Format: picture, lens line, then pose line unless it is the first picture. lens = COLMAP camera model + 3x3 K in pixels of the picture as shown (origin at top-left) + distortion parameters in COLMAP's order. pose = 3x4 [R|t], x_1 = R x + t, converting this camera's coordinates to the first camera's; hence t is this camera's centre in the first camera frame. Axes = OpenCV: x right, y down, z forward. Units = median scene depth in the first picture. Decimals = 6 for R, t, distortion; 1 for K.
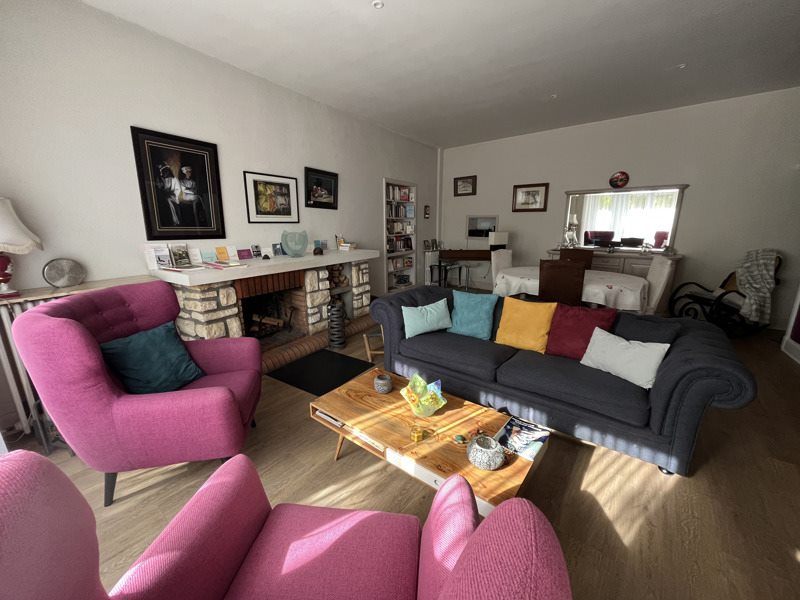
lens RADIAL K [[322.5, 0, 400.0], [0, 322.5, 300.0], [0, 0, 1]] dist [-0.000141, -0.000016]
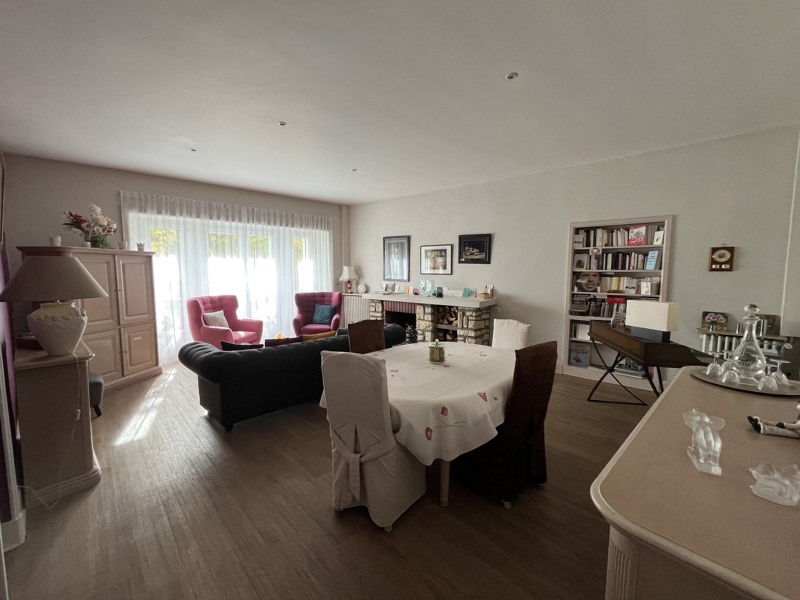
lens RADIAL K [[322.5, 0, 400.0], [0, 322.5, 300.0], [0, 0, 1]] dist [-0.000141, -0.000016]
pose [[-0.112602, 0.094568, -0.989130, 1.114092], [-0.237924, 0.963936, 0.119245, -0.246672], [0.964735, 0.248765, -0.086041, 0.932683]]
